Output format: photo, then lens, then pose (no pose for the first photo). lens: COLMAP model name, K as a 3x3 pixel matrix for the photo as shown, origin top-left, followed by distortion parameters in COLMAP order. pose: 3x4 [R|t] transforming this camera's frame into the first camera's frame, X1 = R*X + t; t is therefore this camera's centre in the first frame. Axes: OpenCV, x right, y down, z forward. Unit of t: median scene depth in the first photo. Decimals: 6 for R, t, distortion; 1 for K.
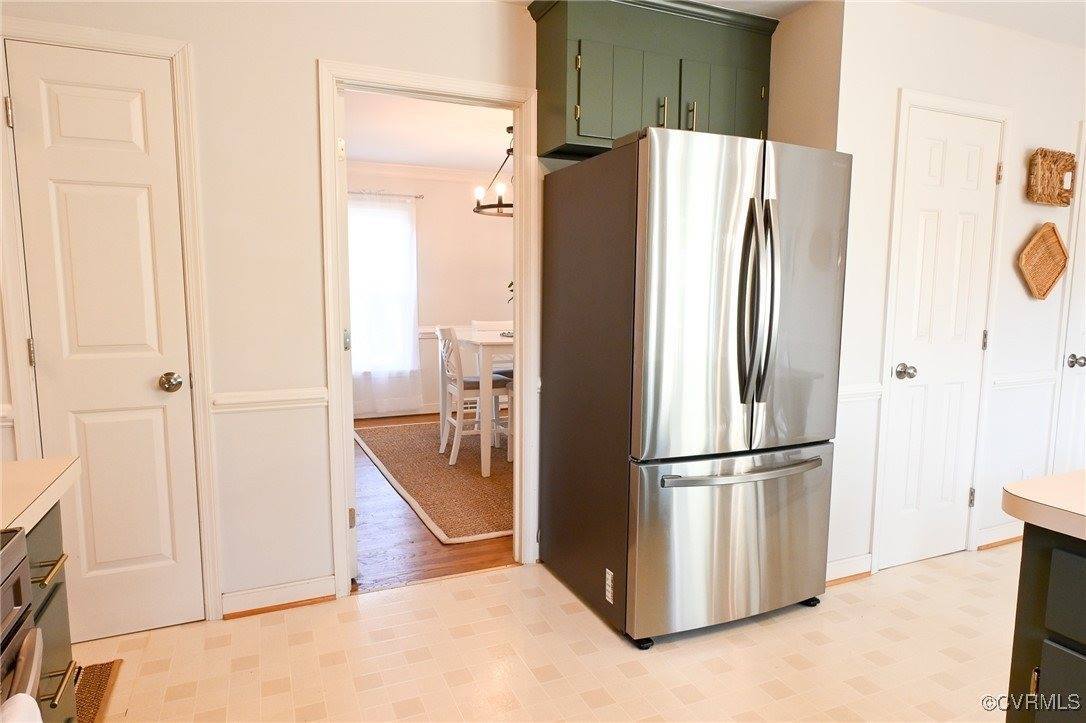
lens RADIAL K [[664.5, 0, 543.0], [0, 664.5, 361.5], [0, 0, 1]] dist [0.000268, -0.000371]
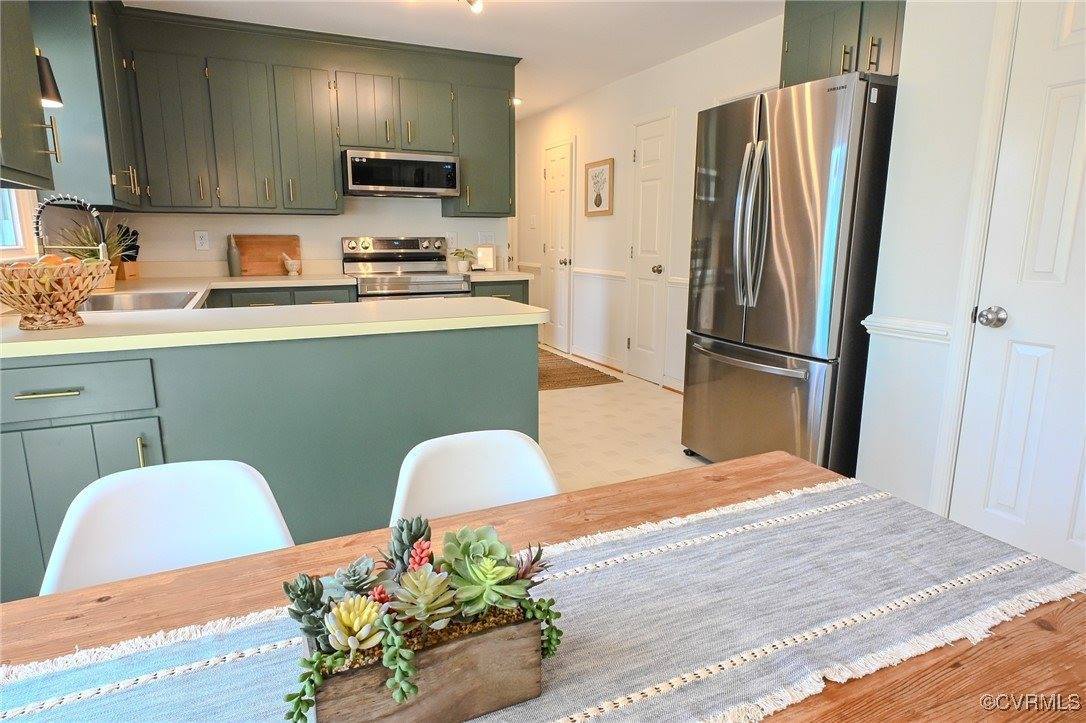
lens RADIAL K [[636.5, 0, 546.7], [0, 636.5, 367.2], [0, 0, 1]] dist [0.000864, -0.000532]
pose [[0.014676, 0.189324, -0.981805, 1.170054], [-0.114079, 0.975816, 0.186464, -0.006511], [0.993363, 0.109267, 0.035919, 0.438937]]
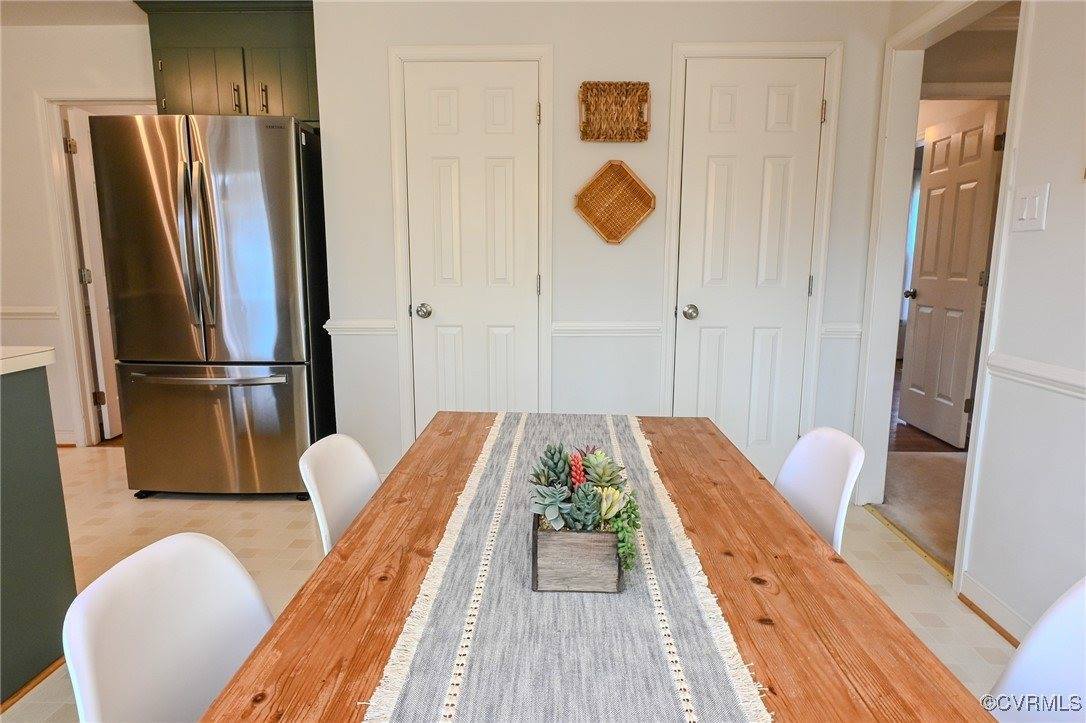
lens RADIAL K [[636.5, 0, 546.7], [0, 636.5, 367.2], [0, 0, 1]] dist [0.000864, -0.000532]
pose [[0.899984, 0.063397, -0.431288, 1.097388], [-0.040123, 0.997216, 0.062859, 0.030396], [0.434073, -0.039268, 0.900022, 0.134707]]
